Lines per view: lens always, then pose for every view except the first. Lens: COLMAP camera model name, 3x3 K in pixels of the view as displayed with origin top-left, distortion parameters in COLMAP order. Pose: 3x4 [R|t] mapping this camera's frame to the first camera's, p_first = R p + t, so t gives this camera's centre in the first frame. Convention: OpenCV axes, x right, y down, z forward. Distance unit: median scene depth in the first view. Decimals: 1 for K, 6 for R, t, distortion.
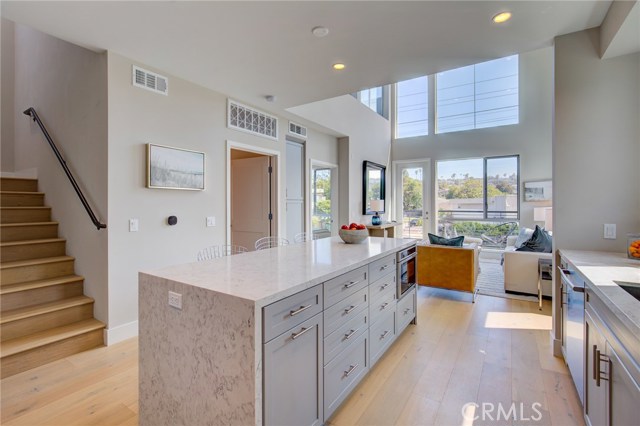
lens RADIAL K [[289.9, 0, 314.3], [0, 289.9, 206.0], [0, 0, 1]] dist [-0.007658, 0.001948]
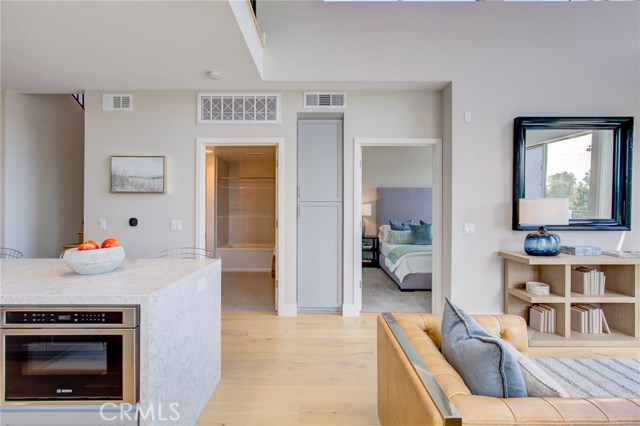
lens RADIAL K [[289.9, 0, 316.2], [0, 289.9, 207.5], [0, 0, 1]] dist [-0.007658, 0.001948]
pose [[0.559350, -0.003494, -0.828924, 0.611183], [-0.008214, 0.999919, -0.009758, -0.000916], [0.828891, 0.012267, 0.559276, 0.730363]]
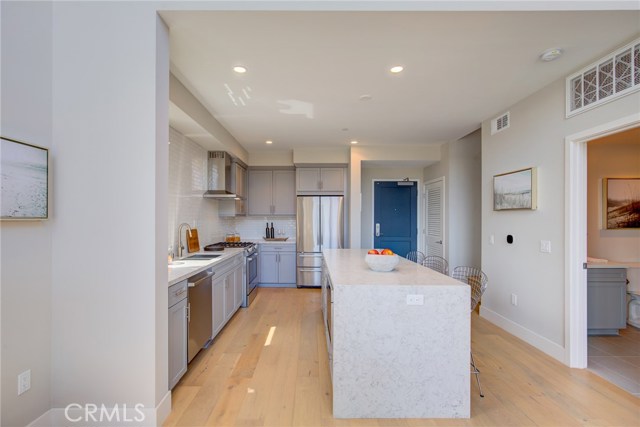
lens RADIAL K [[289.9, 0, 311.9], [0, 289.9, 216.6], [0, 0, 1]] dist [-0.007658, 0.001948]
pose [[-0.826749, -0.003217, -0.562561, 0.567980], [-0.004798, 0.999988, 0.001332, -0.025771], [0.562550, 0.003801, -0.826755, 1.126995]]
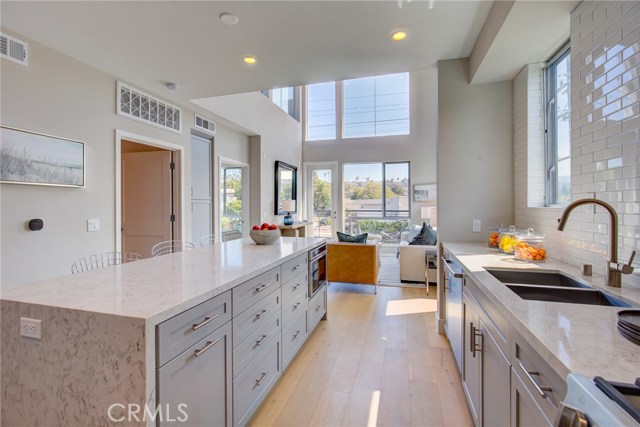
lens RADIAL K [[289.9, 0, 313.8], [0, 289.9, 204.3], [0, 0, 1]] dist [-0.007658, 0.001948]
pose [[0.955507, -0.001449, 0.294964, 0.003184], [0.003787, 0.999966, -0.007355, 0.001933], [-0.294944, 0.008145, 0.955480, 0.016885]]
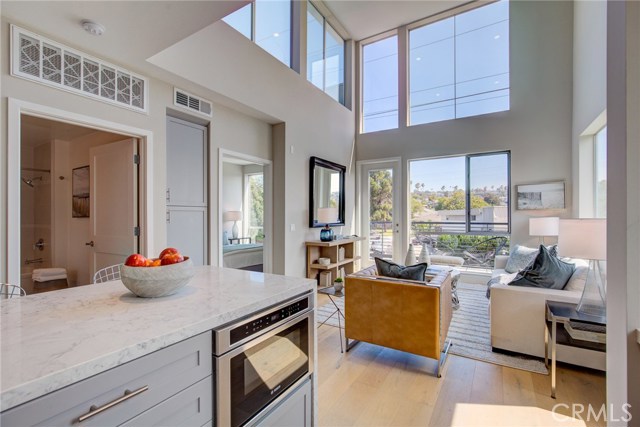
lens RADIAL K [[289.9, 0, 317.3], [0, 289.9, 216.7], [0, 0, 1]] dist [-0.007658, 0.001948]
pose [[0.999360, -0.000576, 0.035772, 0.255232], [0.000758, 0.999987, -0.005063, 0.007892], [-0.035769, 0.005087, 0.999347, 0.379824]]
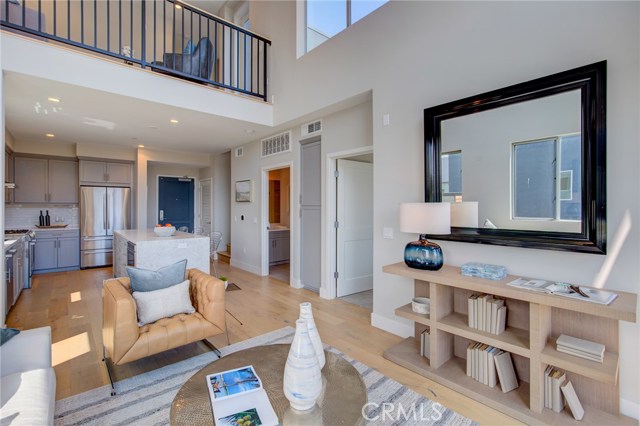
lens RADIAL K [[289.9, 0, 316.0], [0, 289.9, 207.3], [0, 0, 1]] dist [-0.007658, 0.001948]
pose [[-0.256066, 0.001331, -0.966658, 0.986070], [-0.007882, 0.999963, 0.003465, -0.025067], [0.966627, 0.008507, -0.256046, 1.514217]]
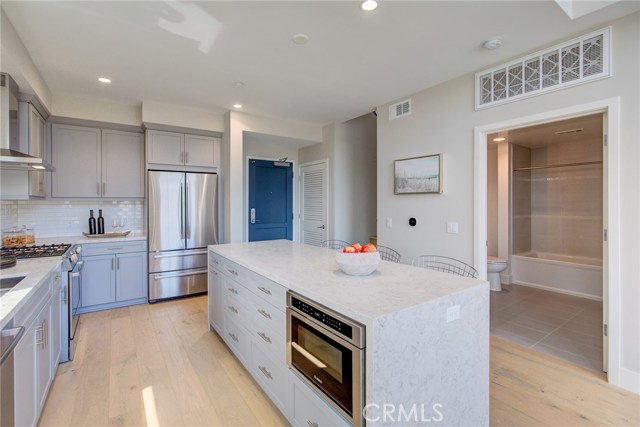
lens RADIAL K [[289.9, 0, 315.1], [0, 289.9, 204.2], [0, 0, 1]] dist [-0.007658, 0.001948]
pose [[-0.361990, 0.003862, -0.932174, 0.535901], [-0.004305, 0.999974, 0.005815, -0.018968], [0.932172, 0.006118, -0.361964, 0.801237]]
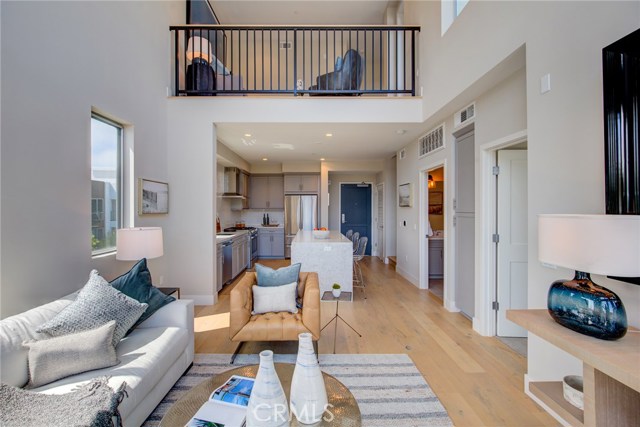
lens RADIAL K [[289.9, 0, 311.6], [0, 289.9, 208.0], [0, 0, 1]] dist [-0.007658, 0.001948]
pose [[-0.828301, 0.002867, -0.560277, 0.805665], [-0.000677, 0.999981, 0.006117, -0.045562], [0.560284, 0.005446, -0.828283, 1.681520]]
